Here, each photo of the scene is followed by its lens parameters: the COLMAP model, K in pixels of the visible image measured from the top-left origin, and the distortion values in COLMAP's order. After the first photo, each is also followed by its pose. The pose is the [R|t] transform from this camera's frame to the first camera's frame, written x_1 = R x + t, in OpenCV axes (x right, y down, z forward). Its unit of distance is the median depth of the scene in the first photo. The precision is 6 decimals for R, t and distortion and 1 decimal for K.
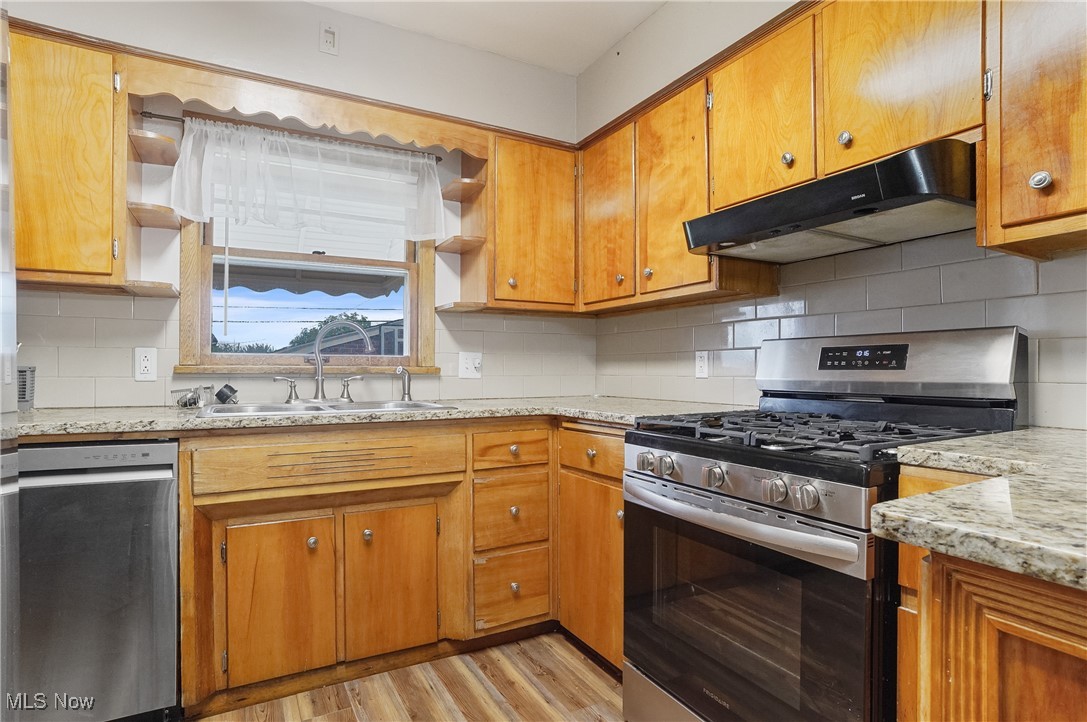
lens RADIAL K [[567.2, 0, 547.8], [0, 567.2, 368.0], [0, 0, 1]] dist [-0.081124, 0.041200]
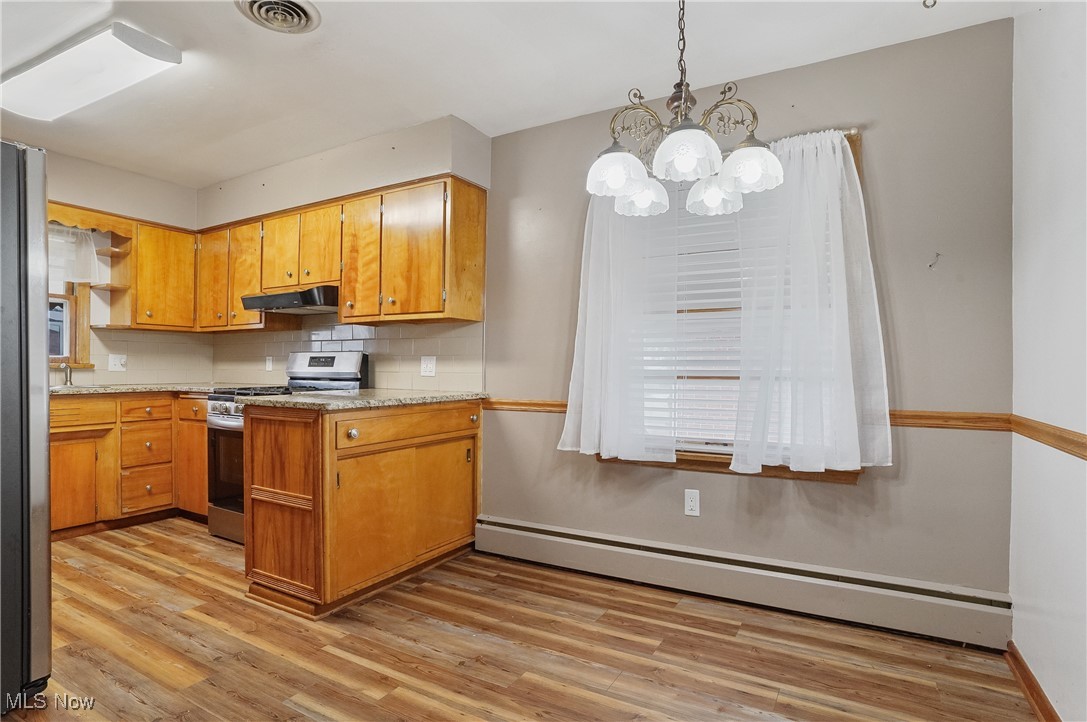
lens RADIAL K [[567.2, 0, 547.8], [0, 567.2, 368.0], [0, 0, 1]] dist [-0.081124, 0.041200]
pose [[0.855641, 0.004372, 0.517552, 0.121832], [-0.006066, 0.999980, 0.001581, -0.000897], [-0.517535, -0.004492, 0.855650, -1.145077]]
